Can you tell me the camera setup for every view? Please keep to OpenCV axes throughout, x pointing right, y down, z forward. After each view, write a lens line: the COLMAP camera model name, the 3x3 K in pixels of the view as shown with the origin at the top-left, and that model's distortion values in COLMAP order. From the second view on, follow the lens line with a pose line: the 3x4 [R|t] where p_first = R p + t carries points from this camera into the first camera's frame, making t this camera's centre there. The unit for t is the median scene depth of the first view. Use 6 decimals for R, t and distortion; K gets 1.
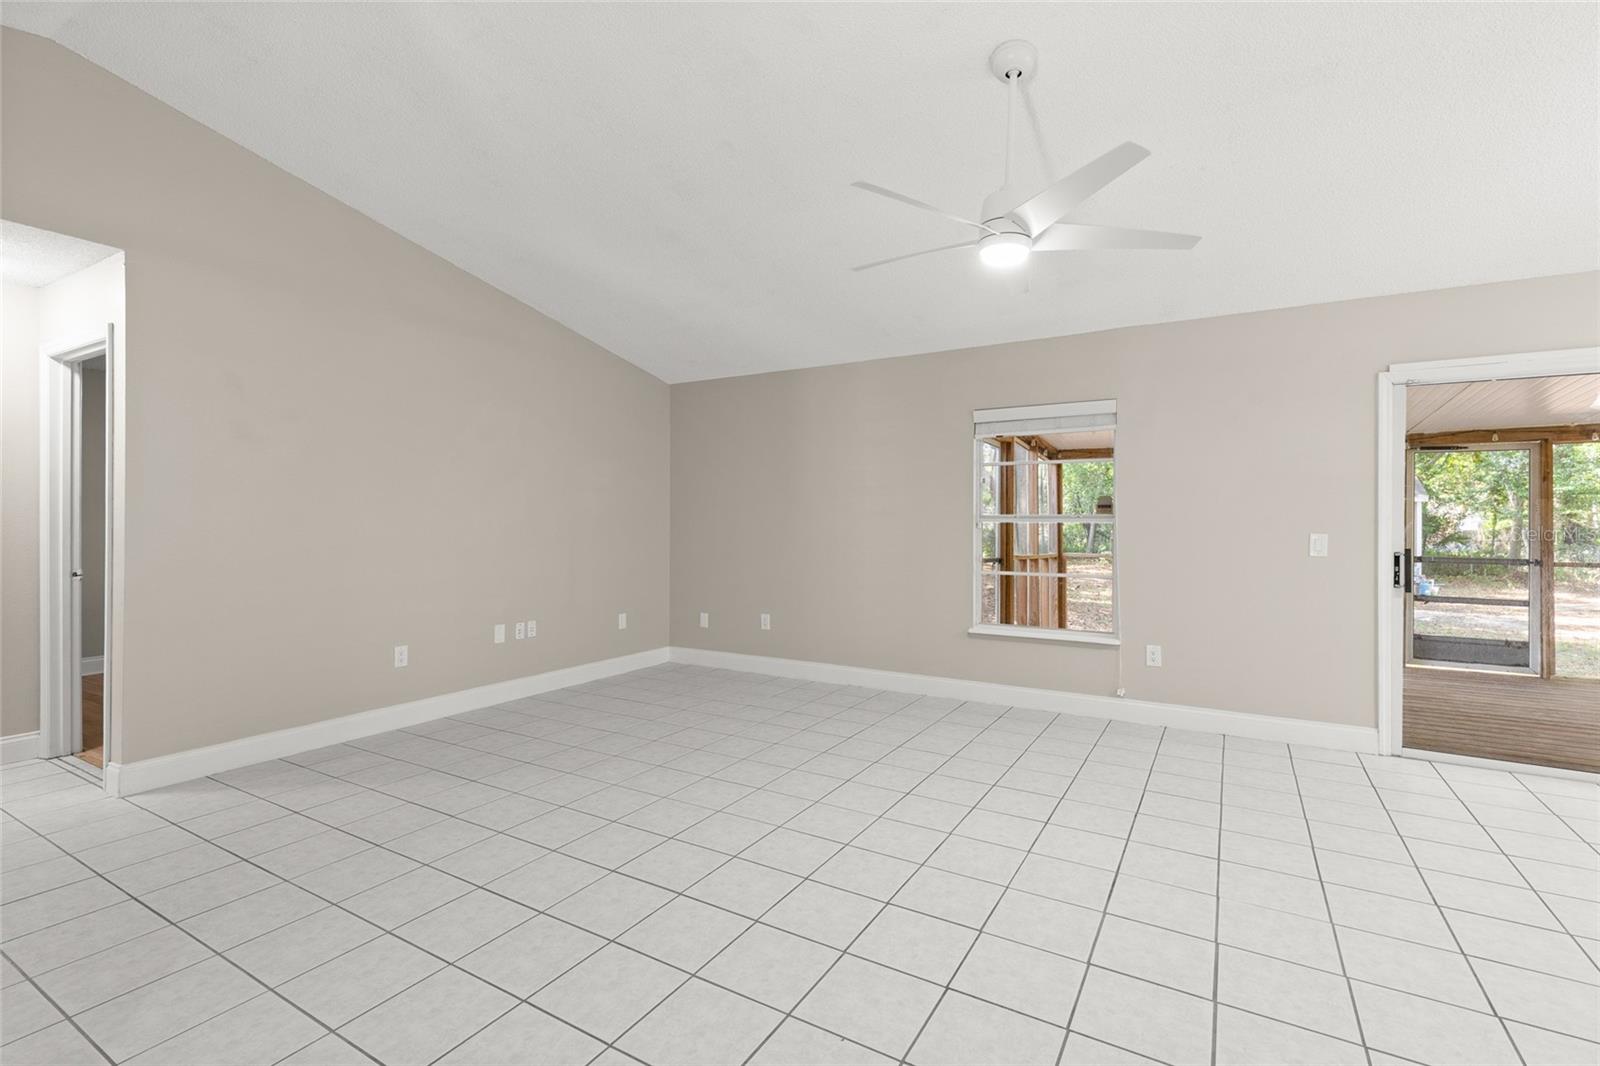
lens RADIAL K [[724.4, 0, 800.6], [0, 724.4, 523.1], [0, 0, 1]] dist [0.006295, -0.002223]
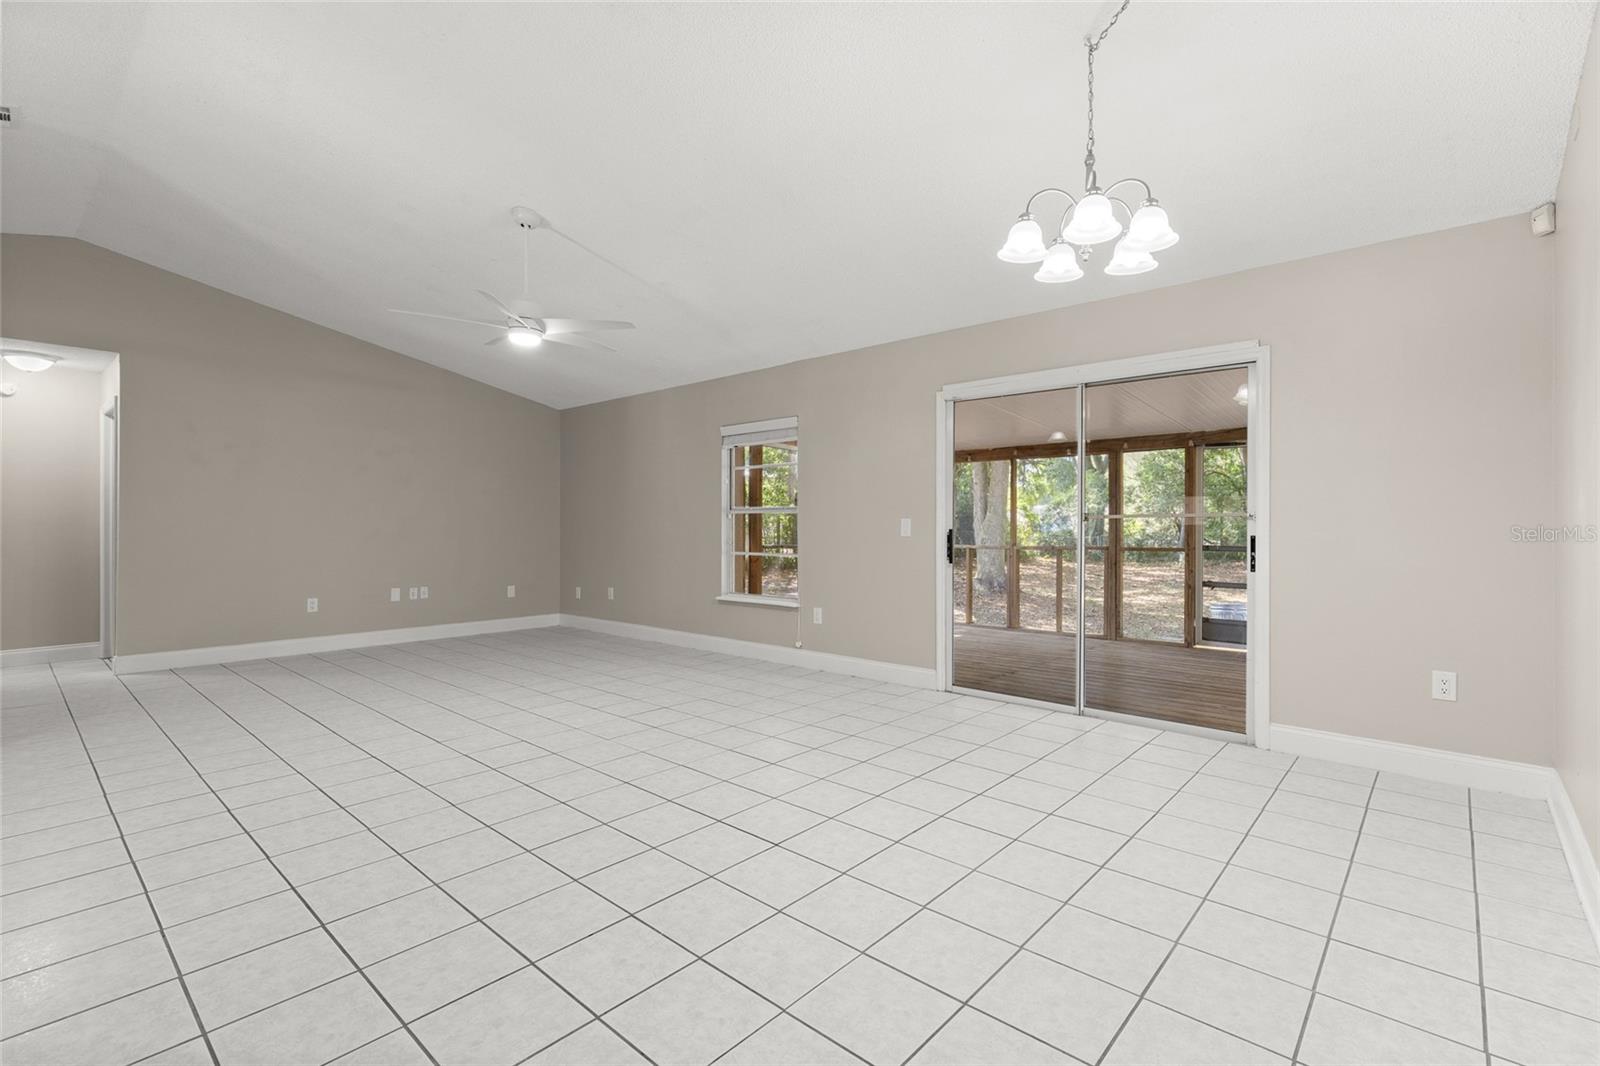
lens RADIAL K [[724.4, 0, 796.9], [0, 724.4, 525.2], [0, 0, 1]] dist [0.006295, -0.002223]
pose [[0.980923, -0.003242, -0.194370, 0.681301], [0.002728, 0.999992, -0.002912, 0.025716], [0.194378, 0.002326, 0.980924, -0.255102]]
